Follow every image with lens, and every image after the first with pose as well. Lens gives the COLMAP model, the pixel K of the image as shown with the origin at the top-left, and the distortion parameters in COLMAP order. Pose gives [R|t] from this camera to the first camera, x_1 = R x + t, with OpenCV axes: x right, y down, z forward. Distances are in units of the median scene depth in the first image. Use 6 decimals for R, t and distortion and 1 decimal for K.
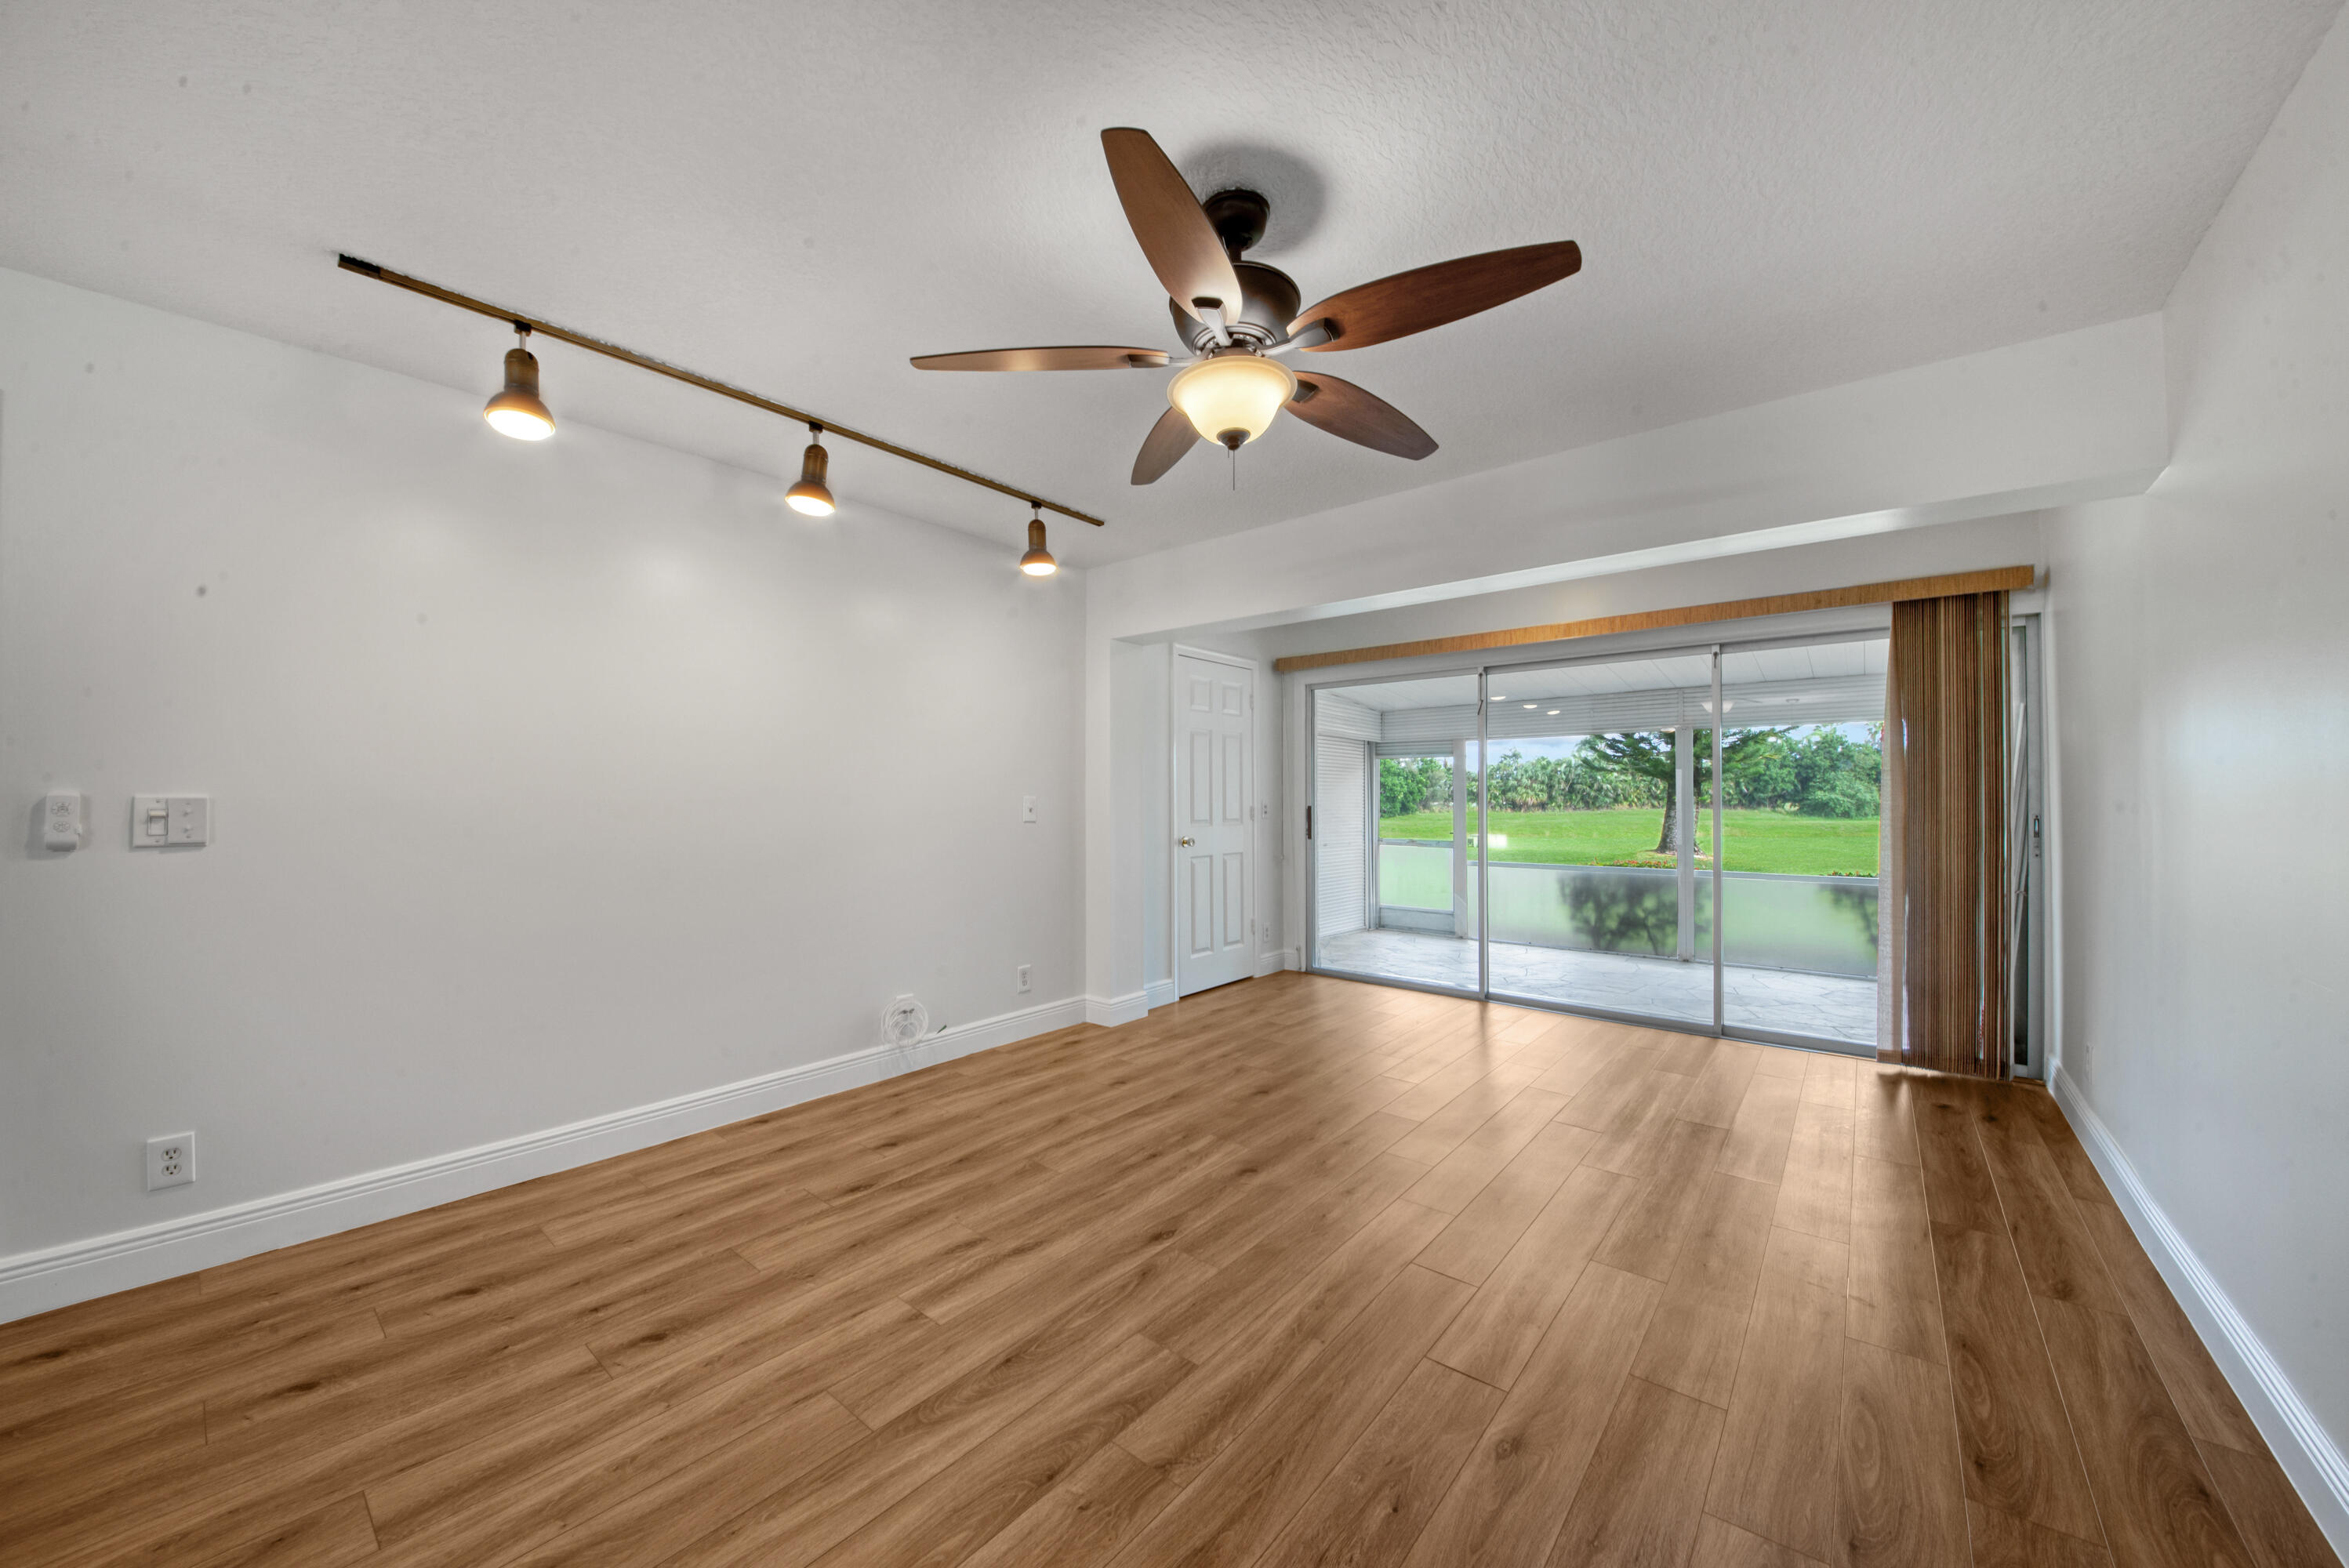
lens RADIAL K [[842.4, 0, 1190.4], [0, 842.4, 779.6], [0, 0, 1]] dist [-0.002675, -0.002641]
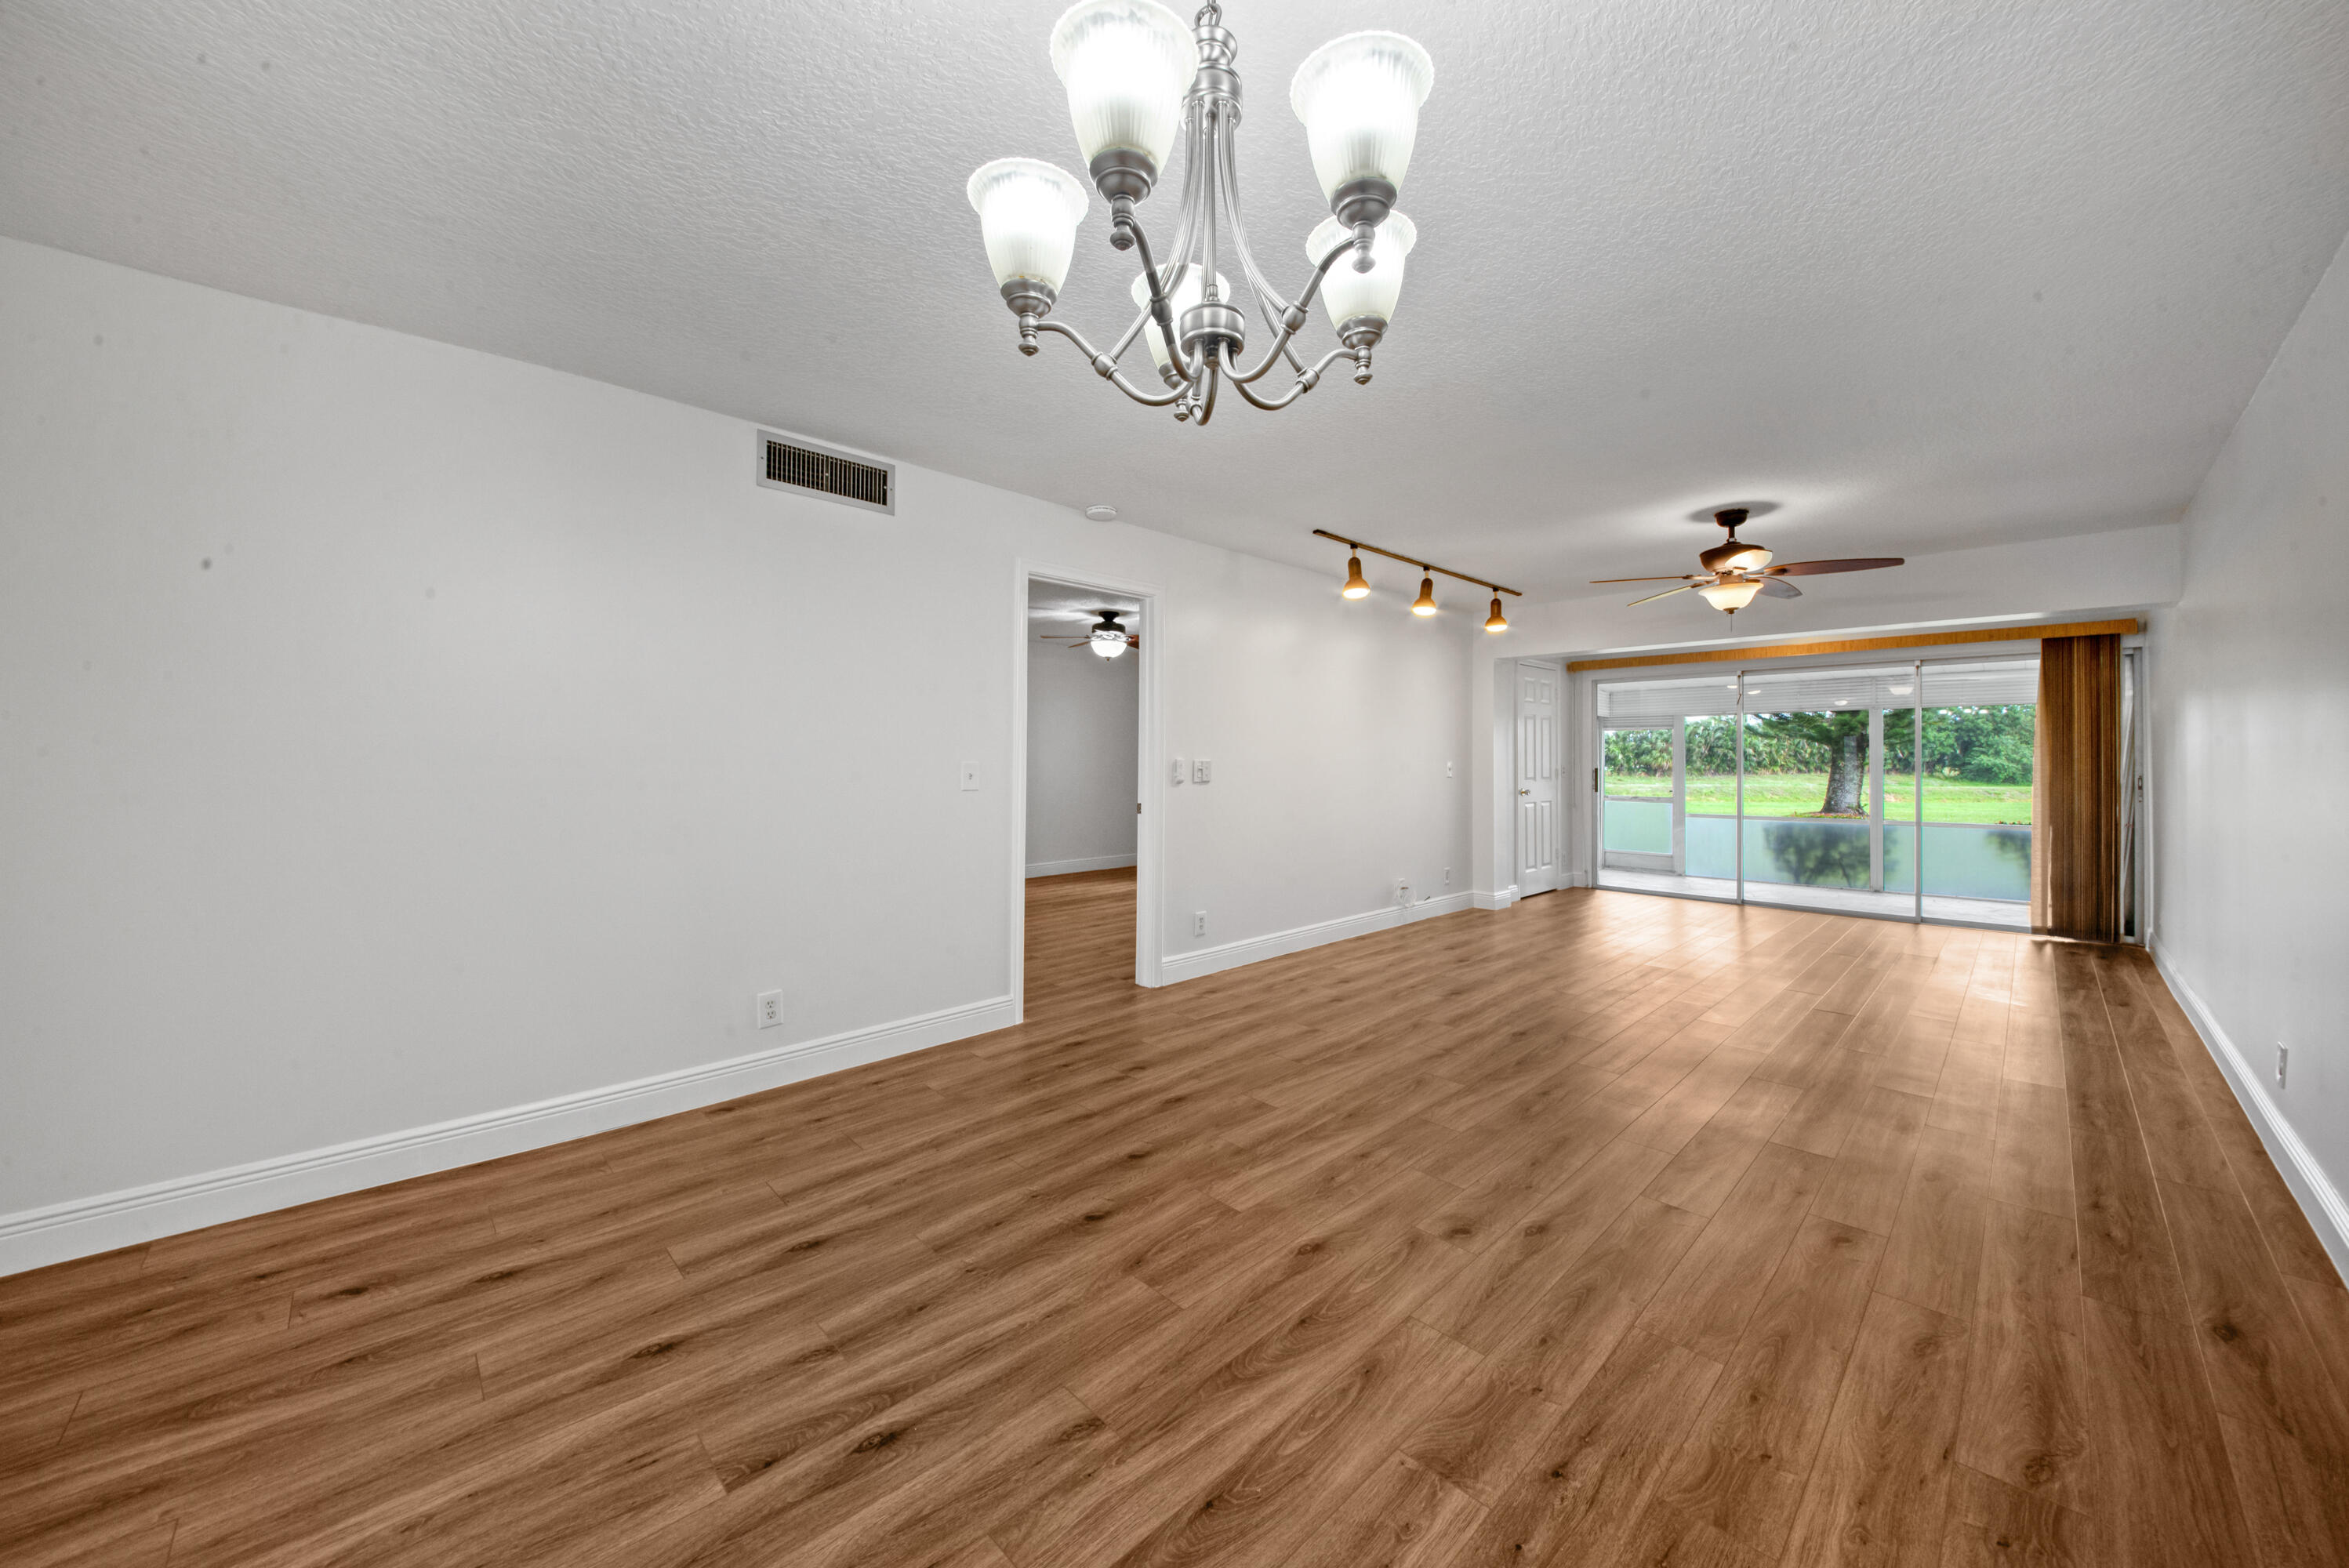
lens RADIAL K [[842.4, 0, 1201.0], [0, 842.4, 747.4], [0, 0, 1]] dist [-0.002675, -0.002641]
pose [[0.994359, -0.000679, -0.106066, -0.423024], [0.001175, 0.999989, 0.004611, -0.013983], [0.106061, -0.004710, 0.994348, -0.548005]]
